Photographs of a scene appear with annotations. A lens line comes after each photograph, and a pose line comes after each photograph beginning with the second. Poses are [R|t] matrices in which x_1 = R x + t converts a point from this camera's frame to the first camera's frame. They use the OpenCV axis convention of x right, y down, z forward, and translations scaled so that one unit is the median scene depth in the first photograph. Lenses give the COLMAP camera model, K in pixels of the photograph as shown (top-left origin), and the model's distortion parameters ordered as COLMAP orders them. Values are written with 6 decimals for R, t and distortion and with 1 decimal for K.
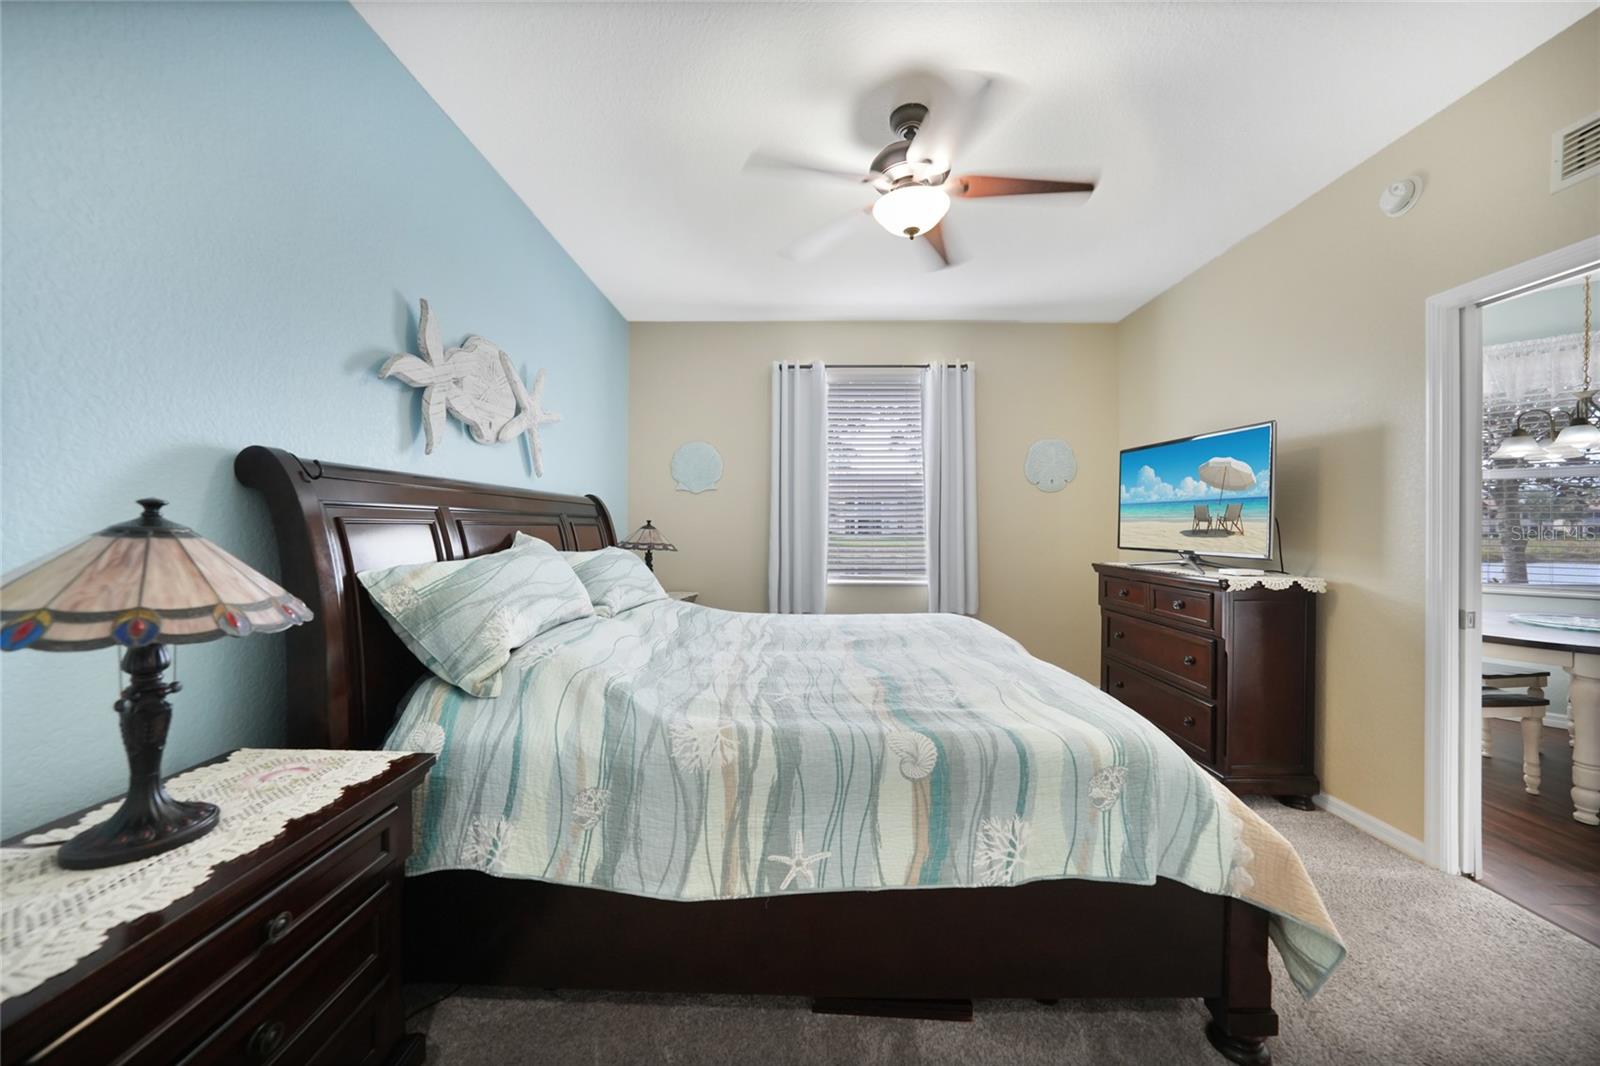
lens RADIAL K [[572.4, 0, 794.0], [0, 572.4, 529.8], [0, 0, 1]] dist [-0.019595, 0.000057]
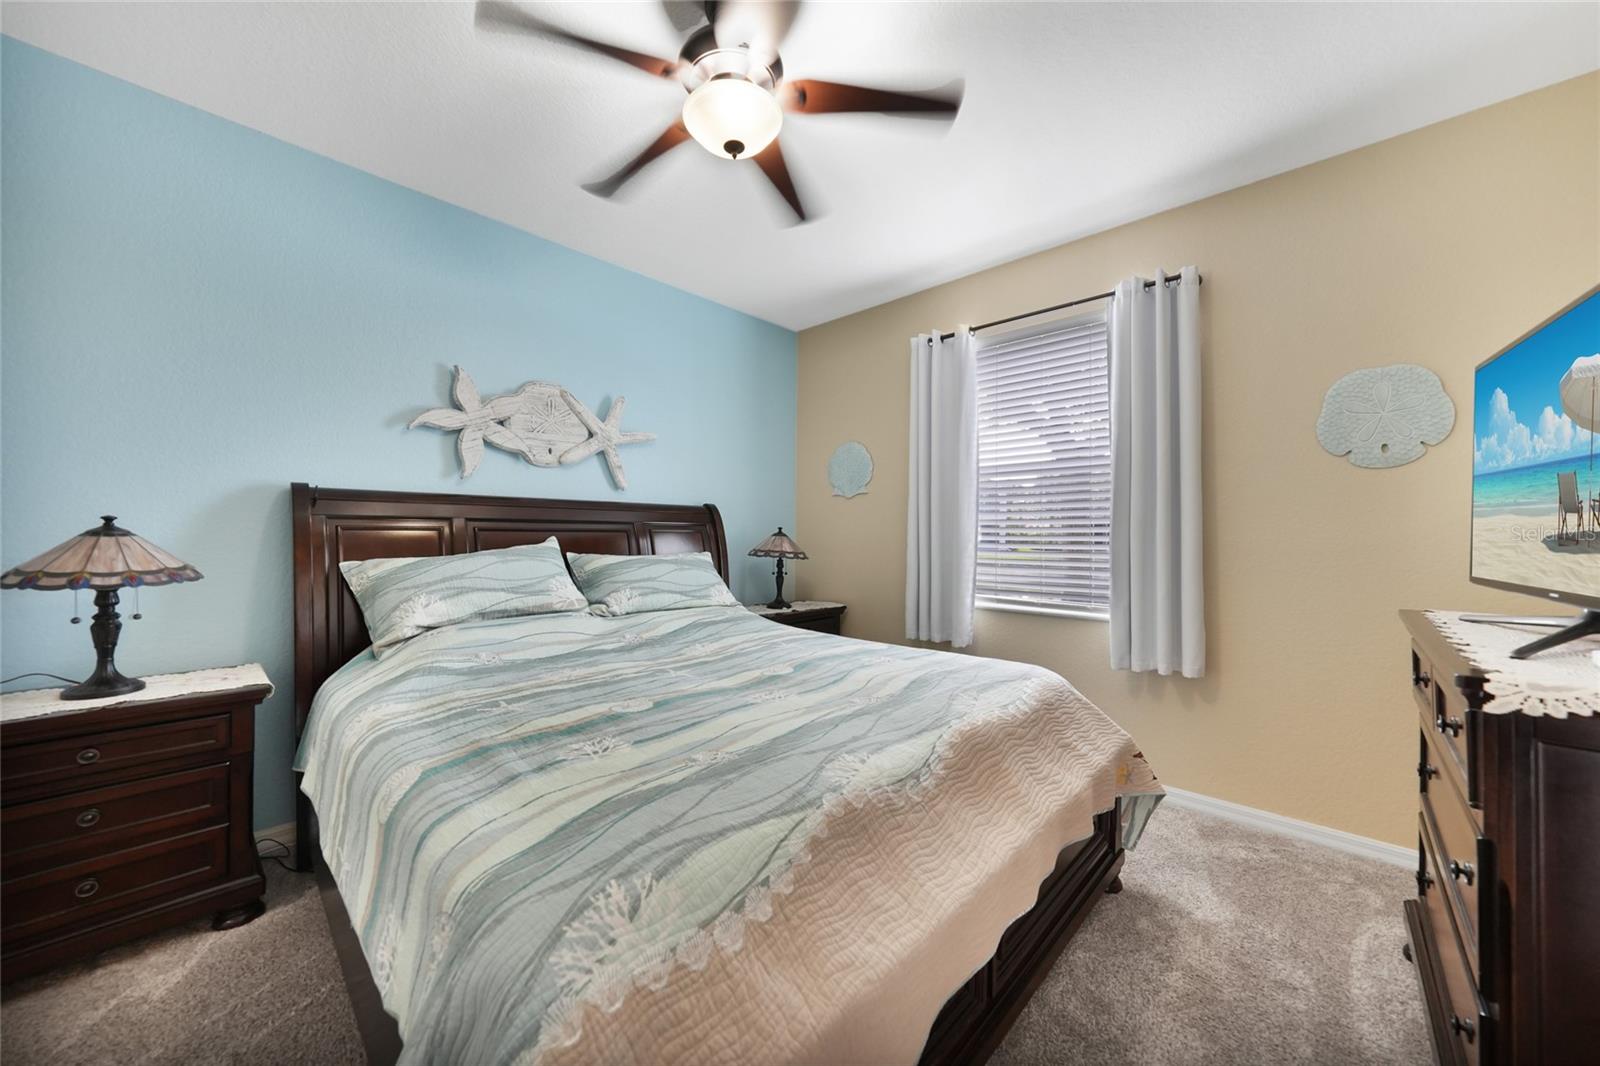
lens RADIAL K [[572.4, 0, 796.4], [0, 572.4, 535.5], [0, 0, 1]] dist [-0.019595, 0.000057]
pose [[0.736483, 0.002381, -0.676452, 0.927124], [-0.006399, 0.999974, -0.003447, 0.001574], [0.676426, 0.006867, 0.736479, 0.590340]]
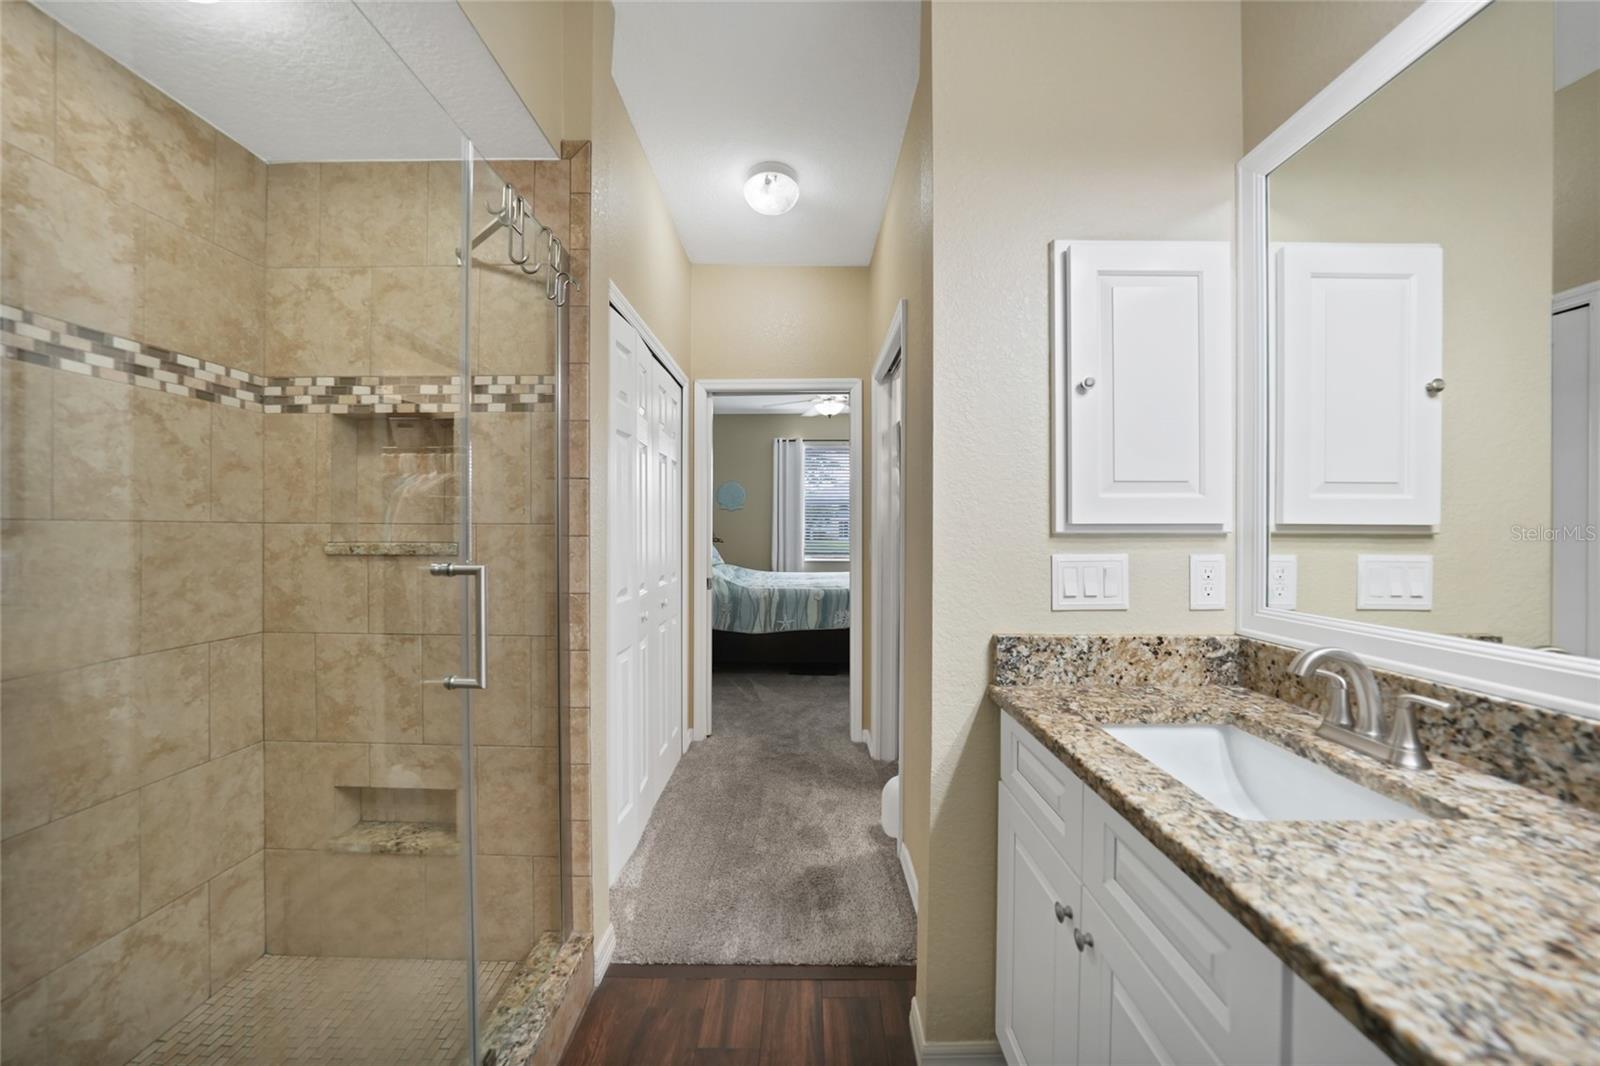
lens RADIAL K [[572.4, 0, 799.0], [0, 572.4, 522.0], [0, 0, 1]] dist [-0.019595, 0.000057]
pose [[0.999845, 0.000007, 0.017601, 0.024792], [-0.000111, 0.999983, 0.005879, -0.058381], [-0.017600, -0.005880, 0.999828, -2.056453]]
